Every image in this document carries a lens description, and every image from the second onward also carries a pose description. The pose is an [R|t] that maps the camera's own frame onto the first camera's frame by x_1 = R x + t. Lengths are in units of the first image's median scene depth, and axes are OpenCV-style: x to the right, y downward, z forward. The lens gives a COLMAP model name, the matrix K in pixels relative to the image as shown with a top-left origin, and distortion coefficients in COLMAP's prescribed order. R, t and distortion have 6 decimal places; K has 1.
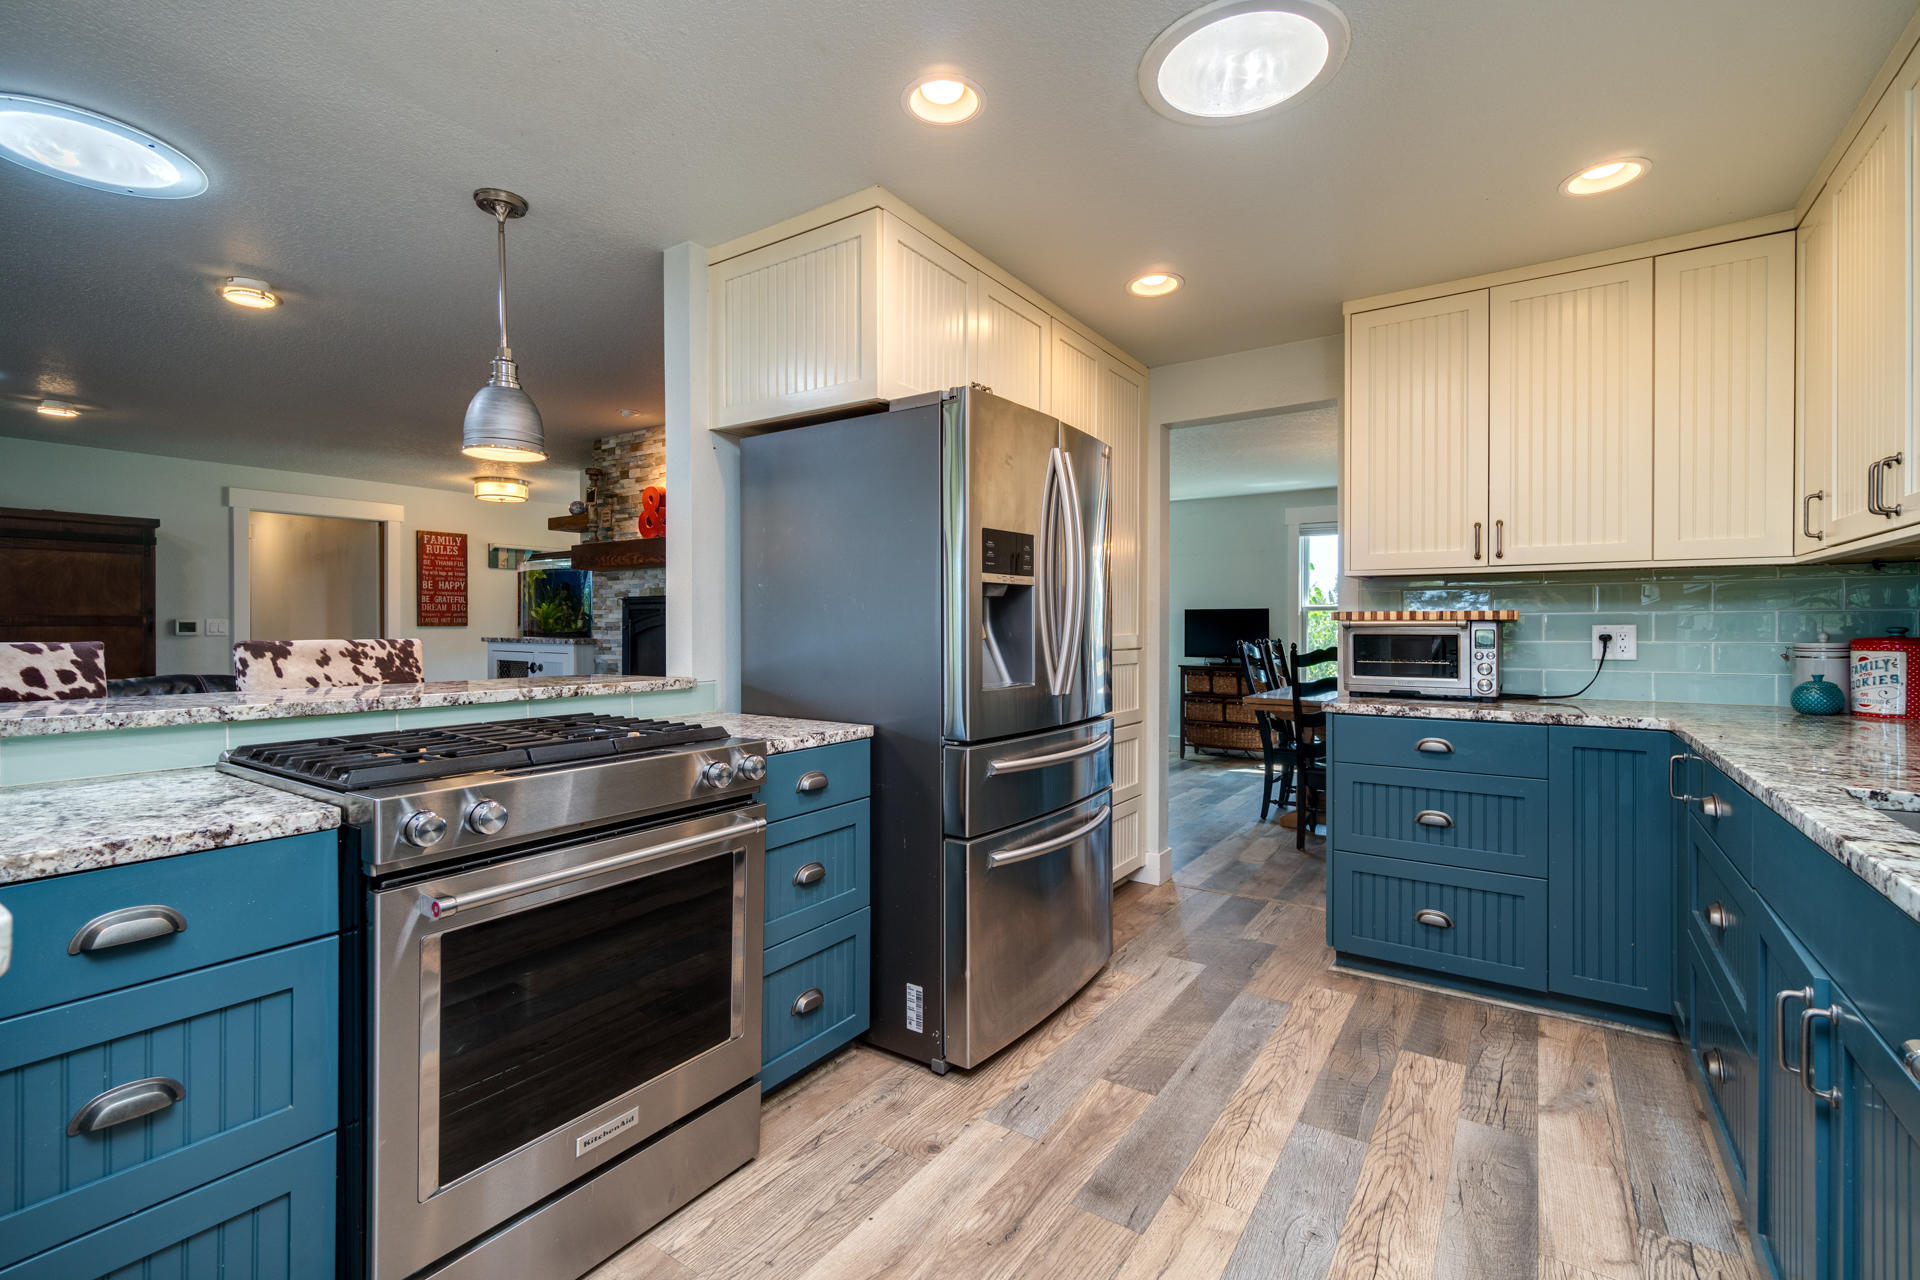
lens RADIAL K [[847.8, 0, 944.2], [0, 847.8, 626.0], [0, 0, 1]] dist [-0.008160, 0.002474]
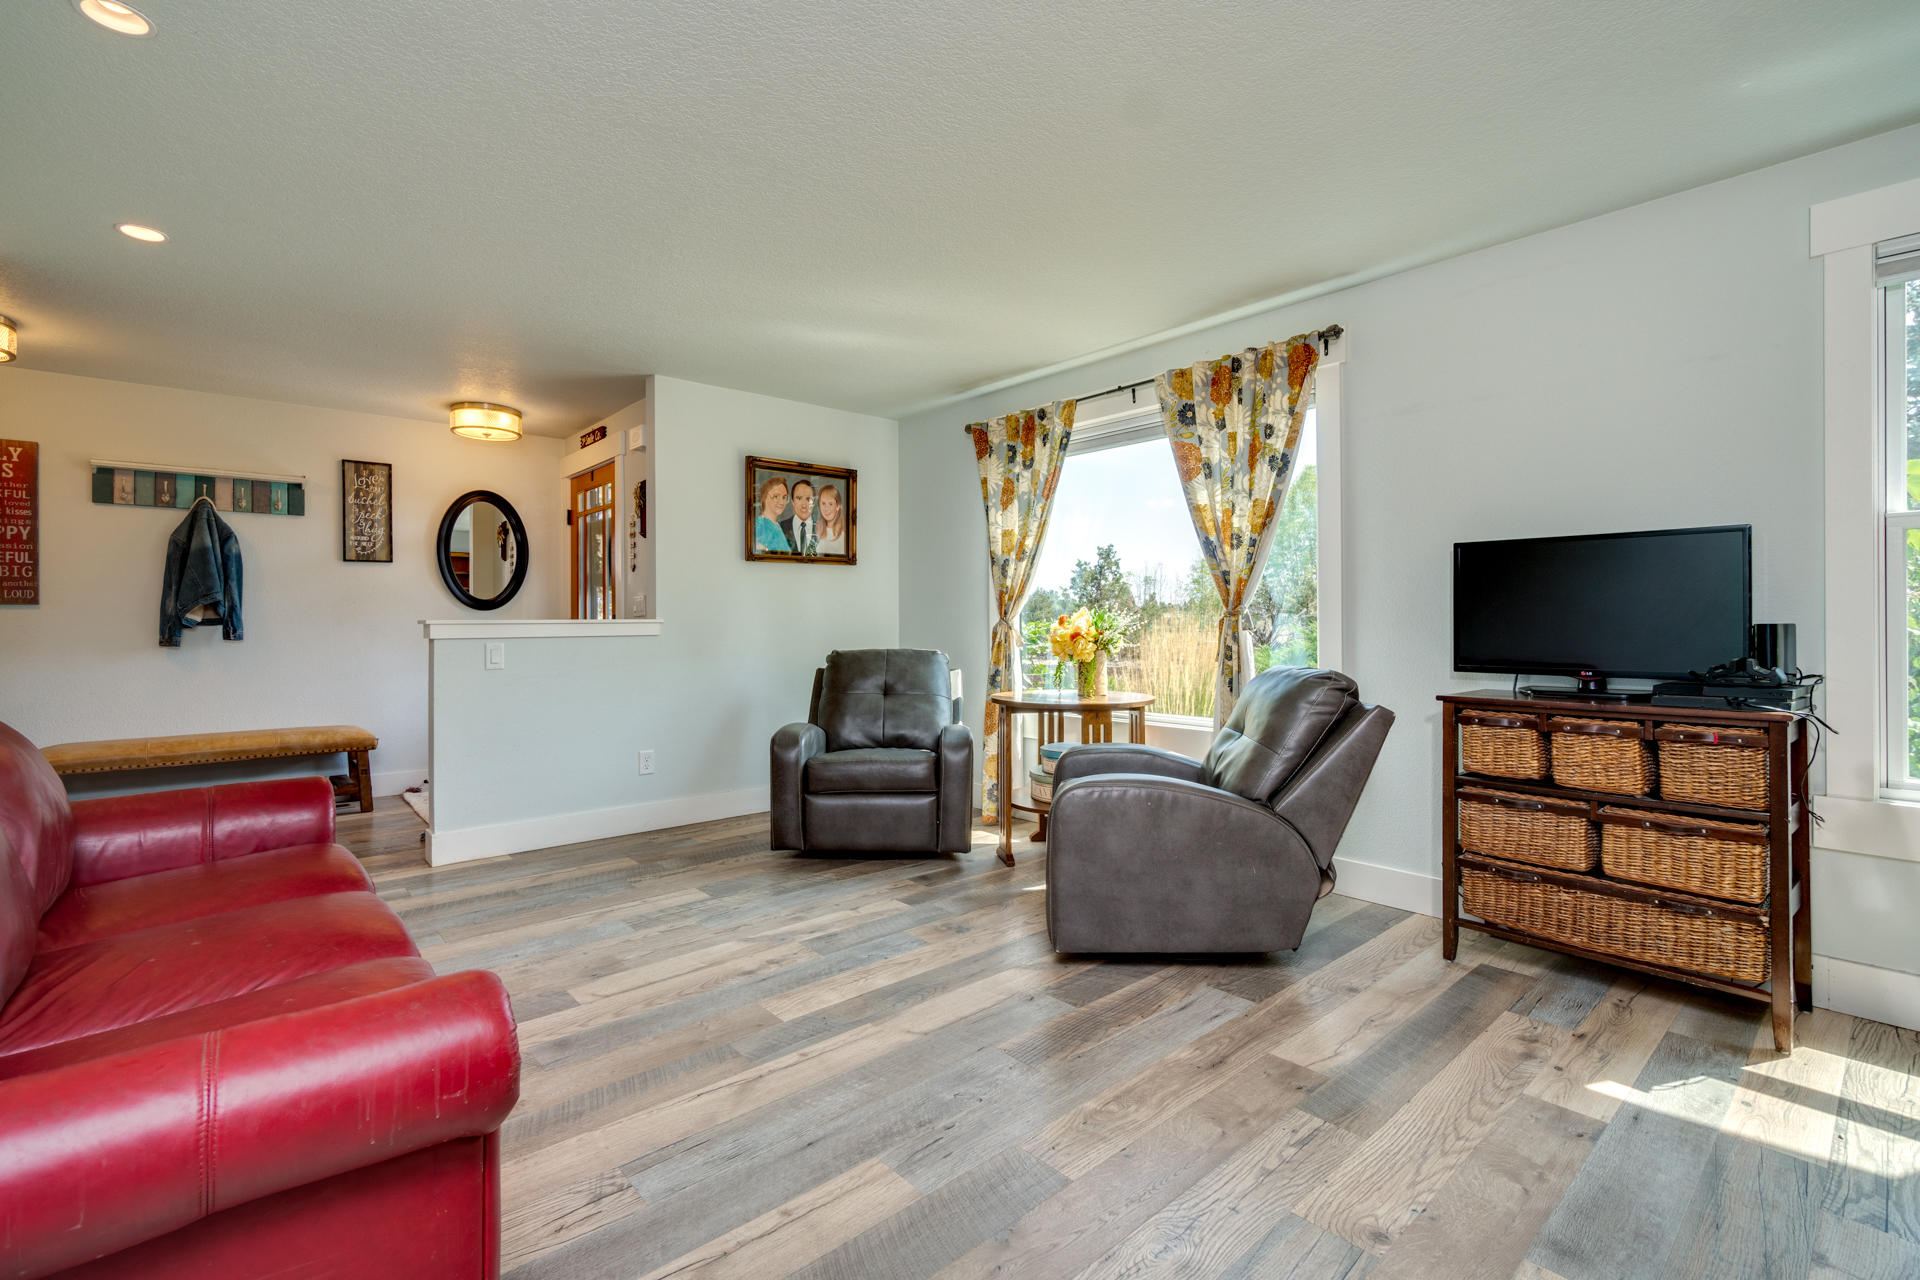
lens RADIAL K [[859.3, 0, 941.5], [0, 859.3, 617.2], [0, 0, 1]] dist [-0.001949, -0.000155]
pose [[0.979242, -0.004824, -0.202635, 0.378834], [0.004162, 0.999985, -0.003696, 0.034509], [0.202650, 0.002776, 0.979247, 1.567934]]
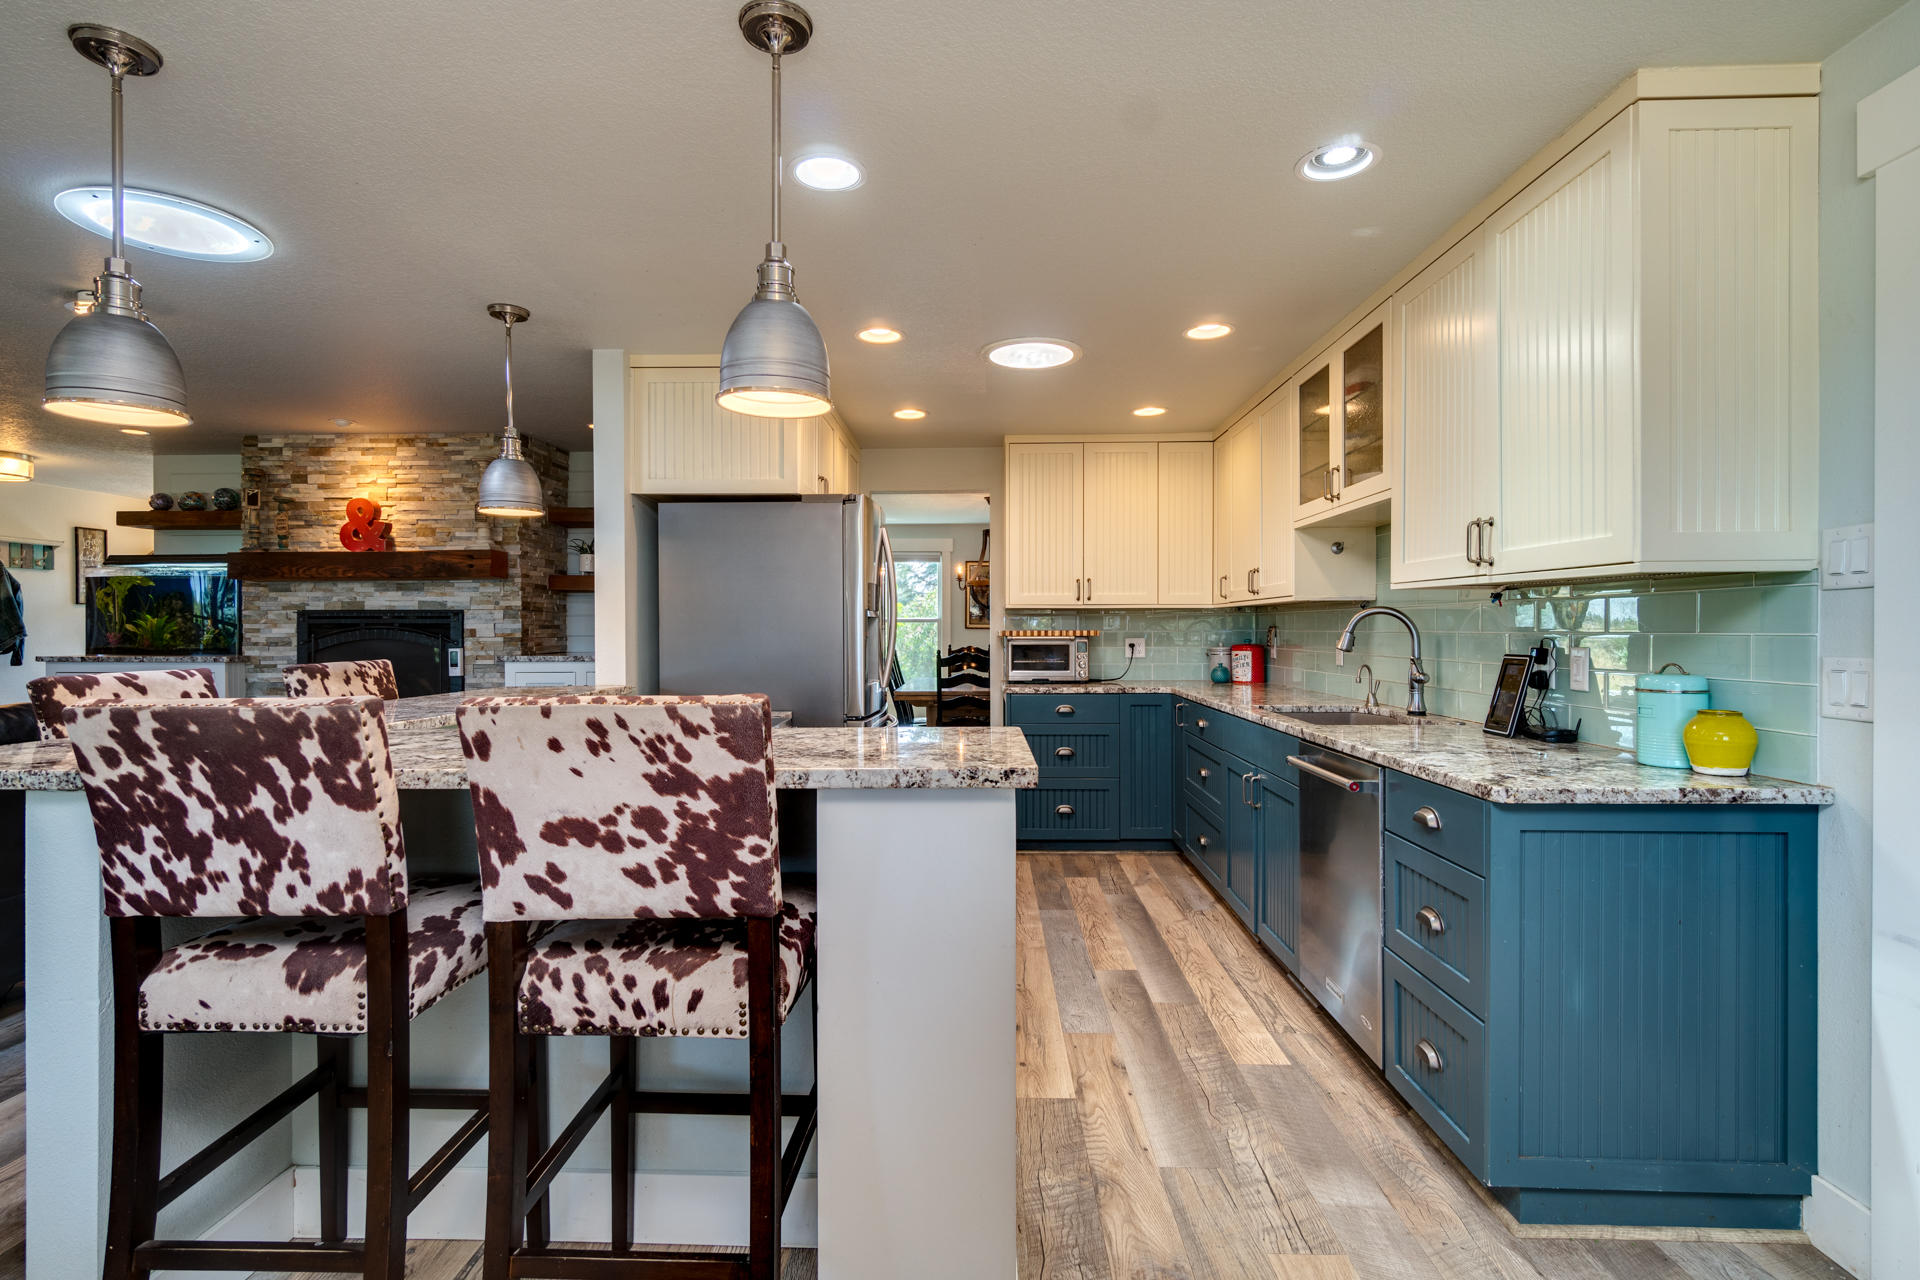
lens RADIAL K [[929.1, 0, 937.6], [0, 929.1, 630.7], [0, 0, 1]] dist [-0.008009, -0.000393]
pose [[0.842373, -0.003858, 0.538881, -0.624623], [0.003112, 0.999993, 0.002296, -0.022917], [-0.538886, -0.000257, 0.842379, -0.430949]]
